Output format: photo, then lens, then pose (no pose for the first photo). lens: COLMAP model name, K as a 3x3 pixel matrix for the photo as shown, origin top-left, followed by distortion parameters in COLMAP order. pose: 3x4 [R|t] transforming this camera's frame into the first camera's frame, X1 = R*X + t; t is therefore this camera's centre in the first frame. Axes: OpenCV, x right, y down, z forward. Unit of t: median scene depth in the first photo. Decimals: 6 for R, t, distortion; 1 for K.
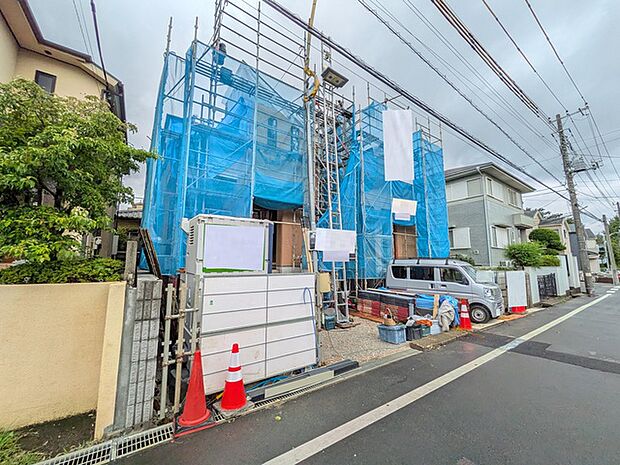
lens RADIAL K [[246.9, 0, 312.9], [0, 246.9, 231.2], [0, 0, 1]] dist [-0.001545, 0.000692]
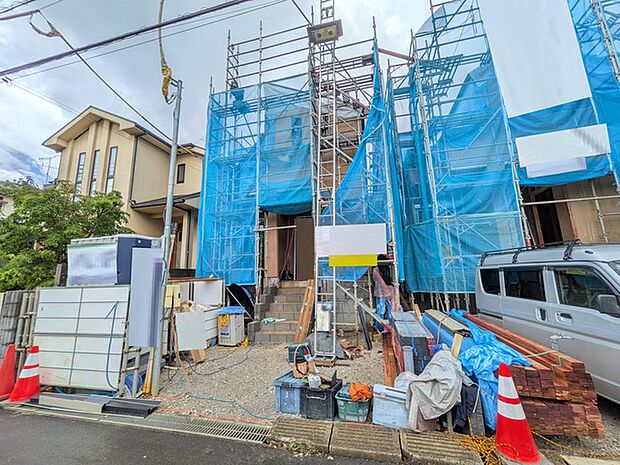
lens RADIAL K [[246.9, 0, 313.1], [0, 246.9, 231.2], [0, 0, 1]] dist [-0.001545, 0.000692]
pose [[0.656218, -0.161616, -0.737061, 0.572085], [0.131745, 0.986330, -0.098979, 0.078114], [0.742982, -0.032152, 0.668539, 0.457466]]
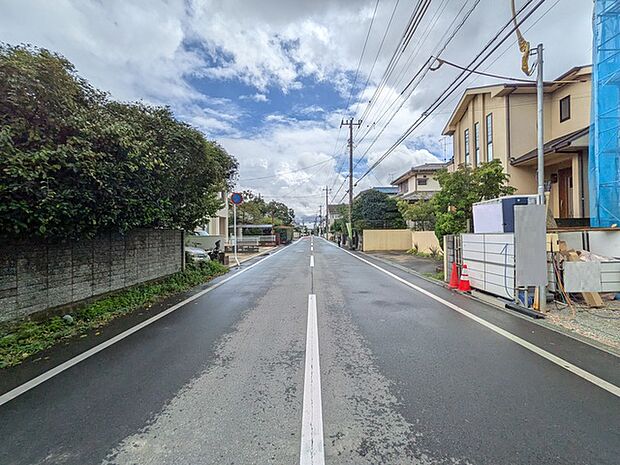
lens RADIAL K [[246.9, 0, 311.1], [0, 246.9, 233.2], [0, 0, 1]] dist [-0.001545, 0.000692]
pose [[-0.582489, 0.001169, -0.812838, 0.830040], [0.118761, 0.989390, -0.083682, 0.078259], [0.804116, -0.145277, -0.576448, 0.452090]]
